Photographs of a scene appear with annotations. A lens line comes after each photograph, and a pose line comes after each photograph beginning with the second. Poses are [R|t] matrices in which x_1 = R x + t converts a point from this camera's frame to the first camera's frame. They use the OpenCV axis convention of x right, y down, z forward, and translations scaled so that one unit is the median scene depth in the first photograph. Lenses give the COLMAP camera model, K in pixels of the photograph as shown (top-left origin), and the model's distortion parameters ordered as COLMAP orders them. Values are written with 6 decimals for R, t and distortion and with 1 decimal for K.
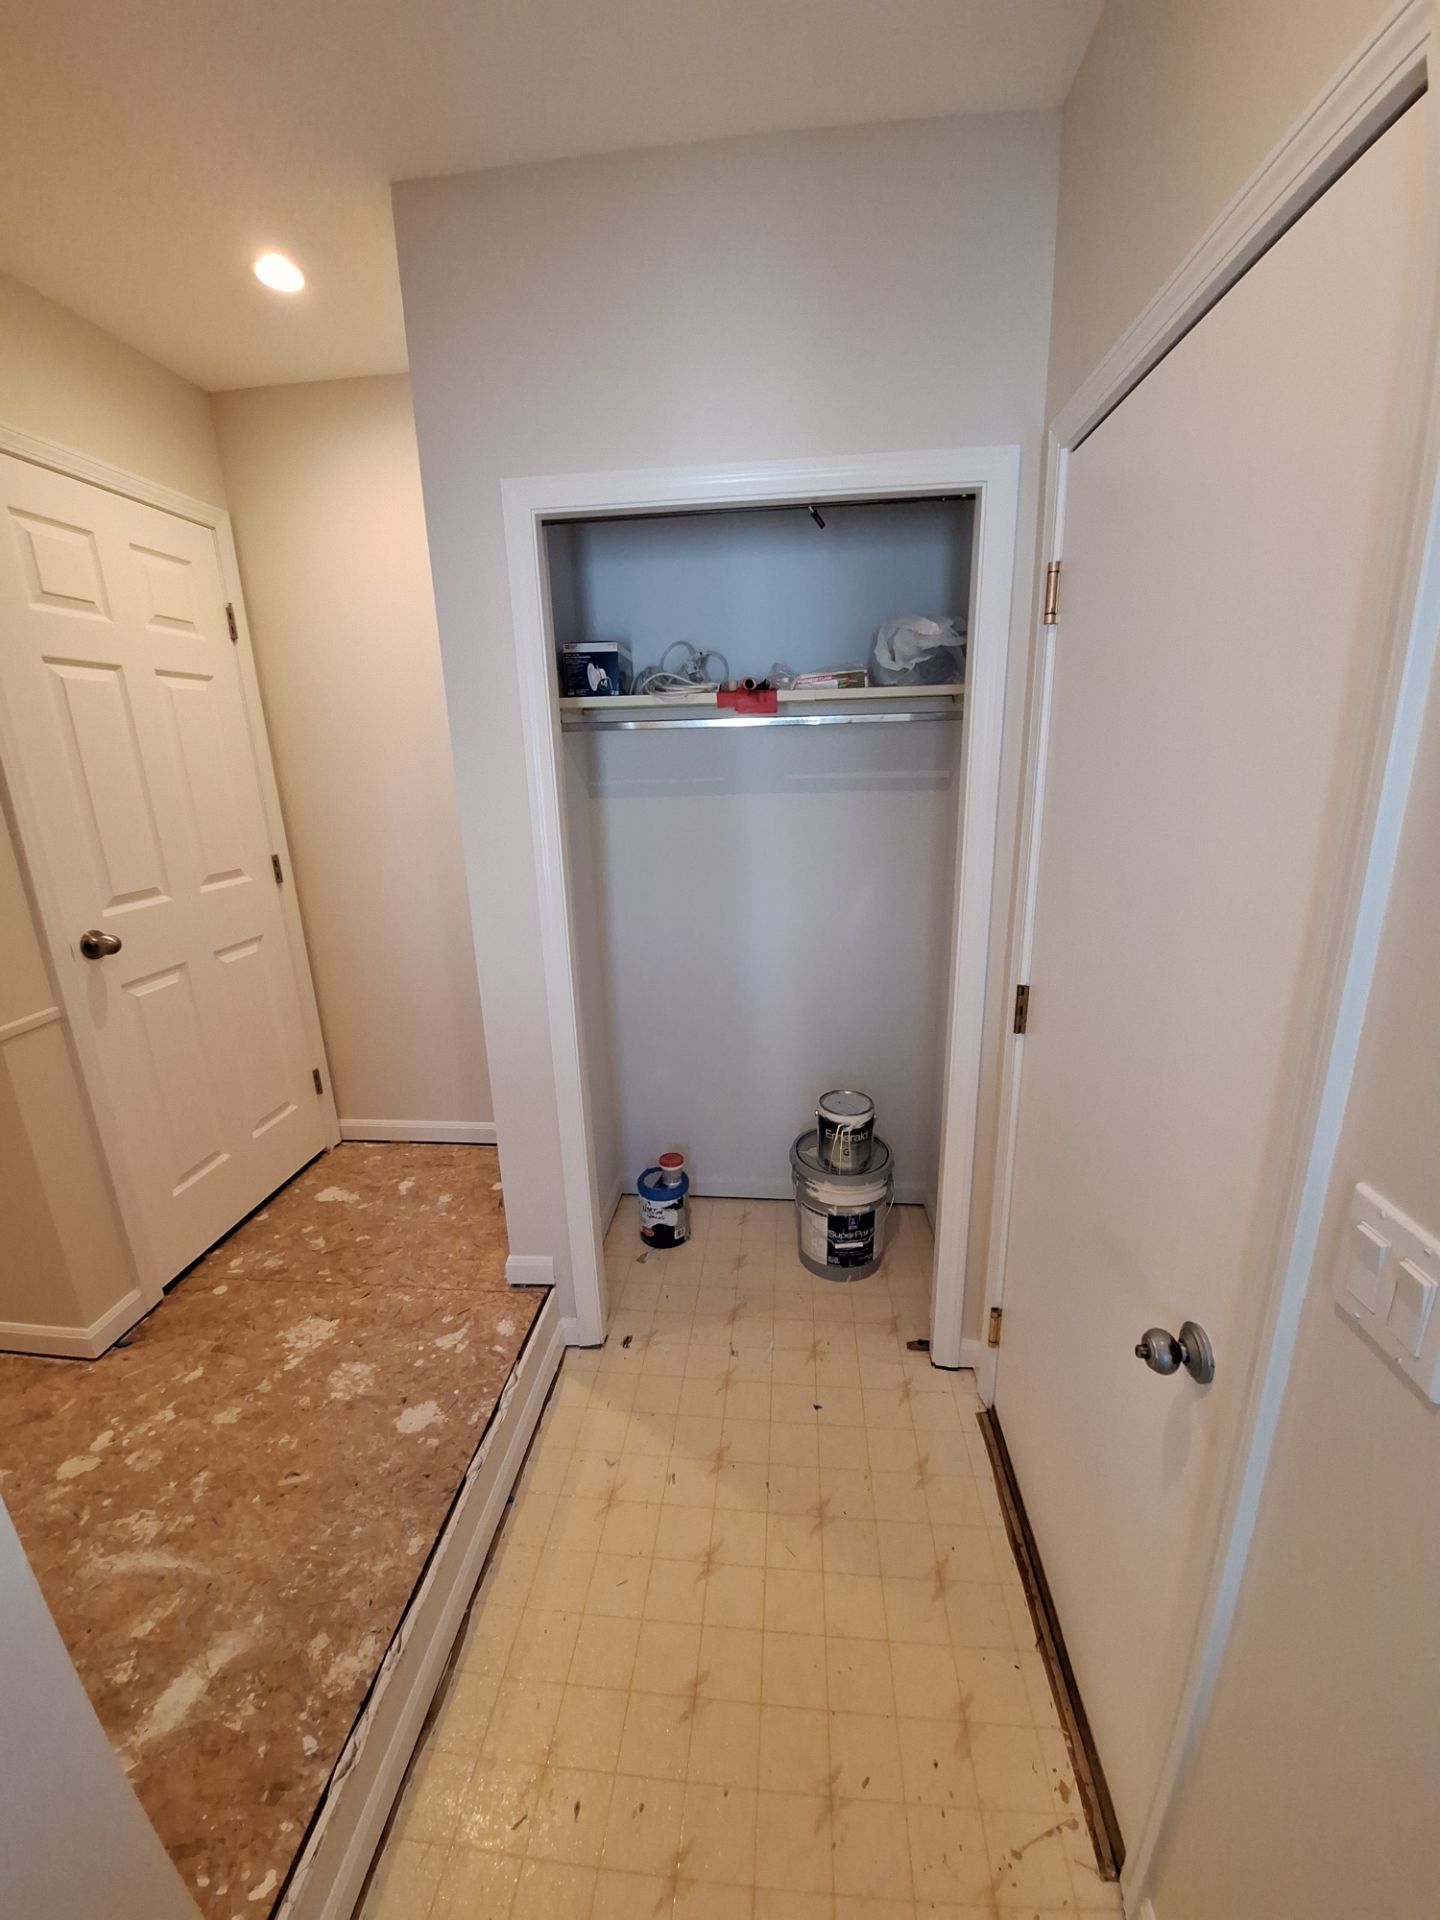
lens RADIAL K [[752.5, 0, 722.7], [0, 752.5, 954.3], [0, 0, 1]] dist [-0.018261, -0.002285]
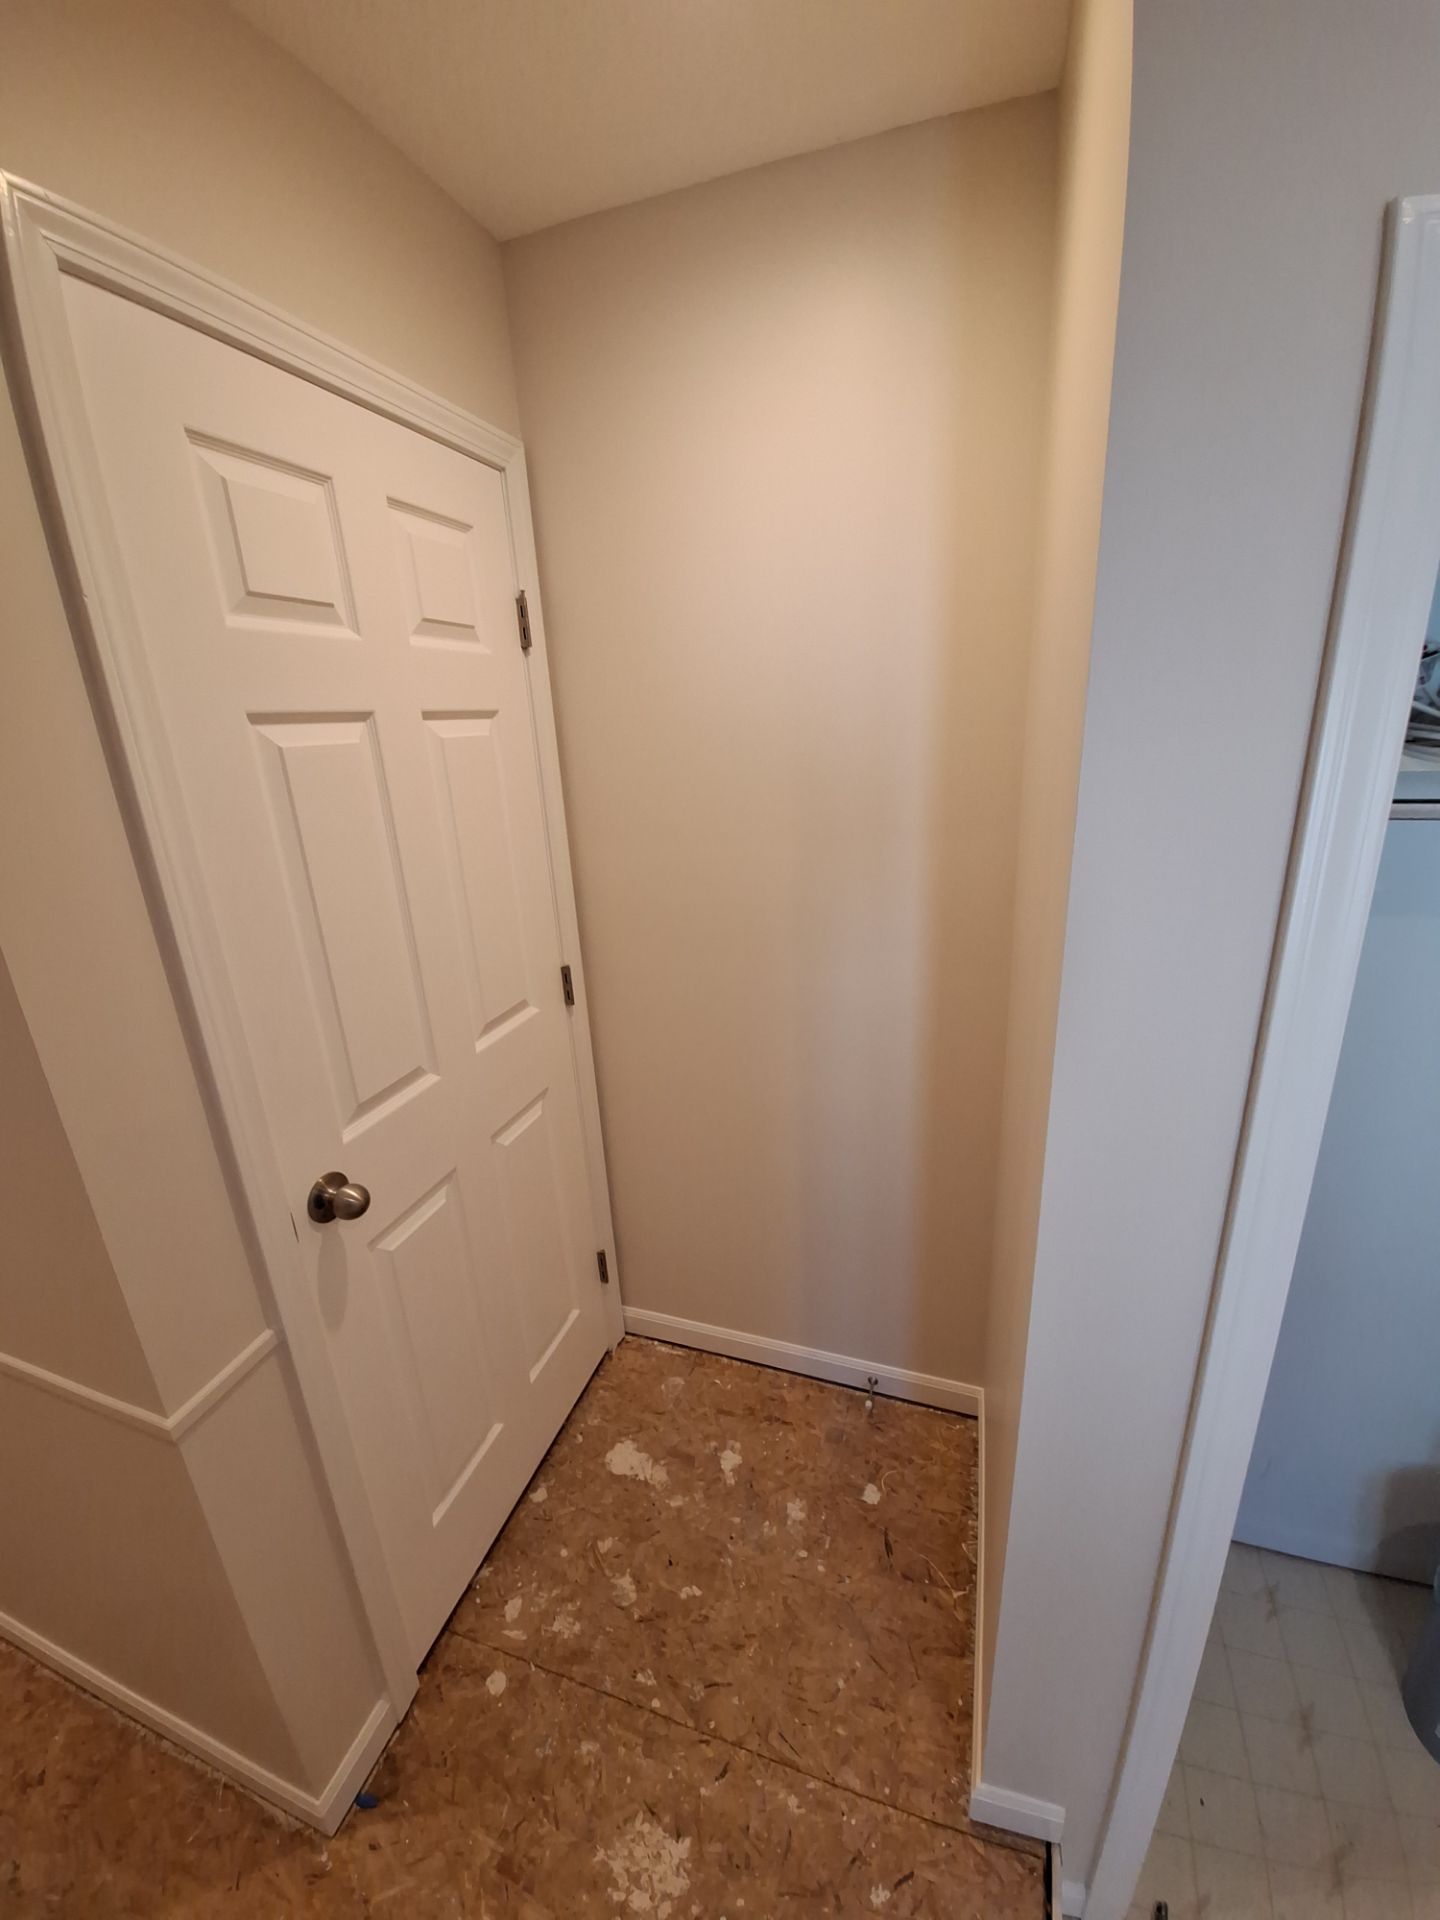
lens RADIAL K [[752.5, 0, 718.8], [0, 752.5, 957.1], [0, 0, 1]] dist [-0.018261, -0.002285]
pose [[0.971730, 0.052677, -0.230144, -0.356475], [-0.041196, 0.997669, 0.054409, -0.213945], [0.232473, -0.043390, 0.971634, 0.427569]]
